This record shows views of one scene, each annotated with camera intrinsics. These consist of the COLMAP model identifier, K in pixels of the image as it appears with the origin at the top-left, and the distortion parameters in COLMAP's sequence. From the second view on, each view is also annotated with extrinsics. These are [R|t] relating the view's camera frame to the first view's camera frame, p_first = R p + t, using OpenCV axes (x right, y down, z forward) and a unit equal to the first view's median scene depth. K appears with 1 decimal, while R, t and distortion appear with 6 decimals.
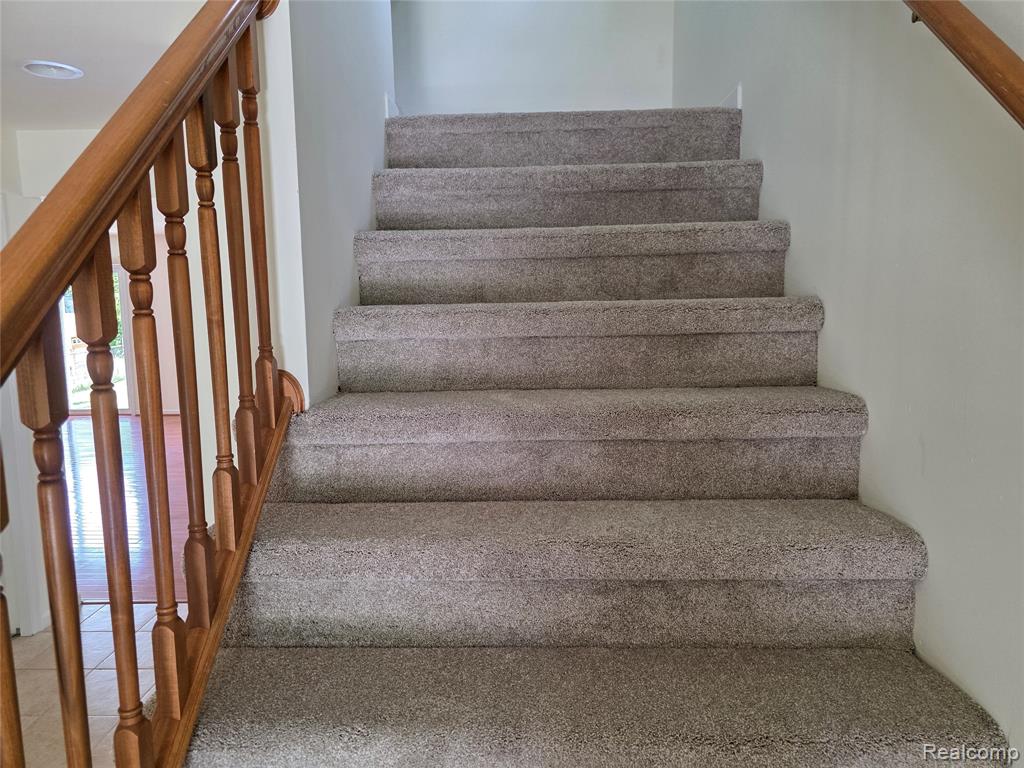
lens RADIAL K [[688.2, 0, 509.7], [0, 688.2, 379.7], [0, 0, 1]] dist [0.063954, -0.045748]
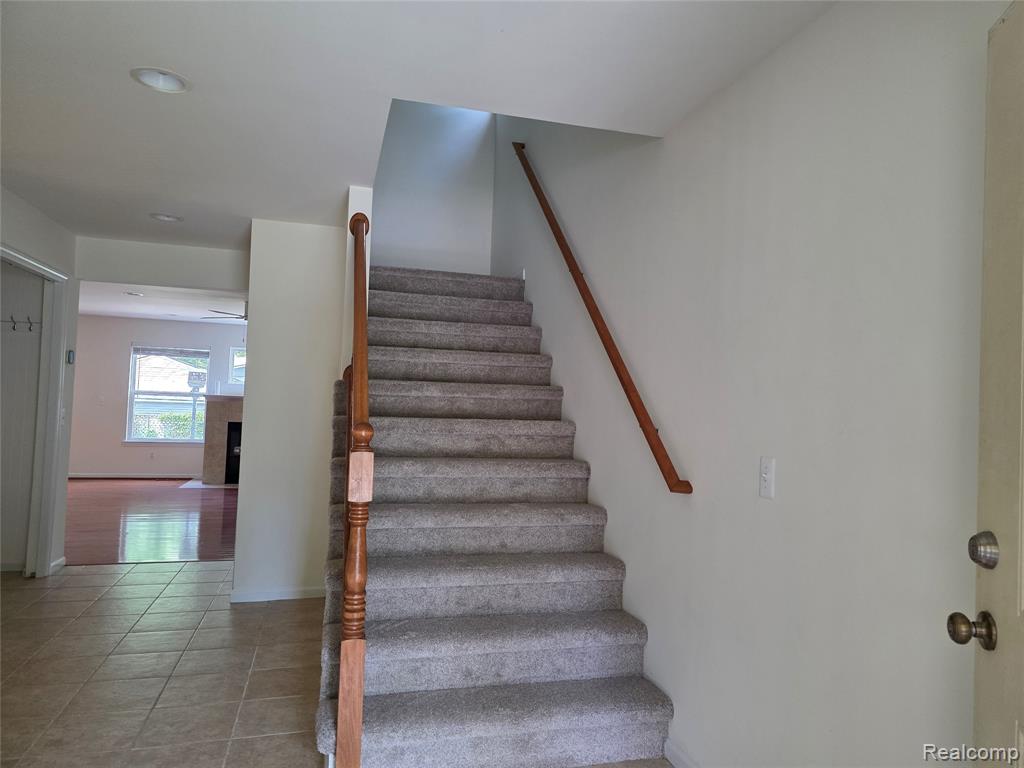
lens RADIAL K [[688.2, 0, 511.3], [0, 688.2, 384.8], [0, 0, 1]] dist [0.063954, -0.045748]
pose [[0.955417, 0.058012, 0.289505, -0.400272], [-0.012444, 0.987549, -0.156819, 0.357349], [-0.294997, 0.146224, 0.944243, -1.248116]]
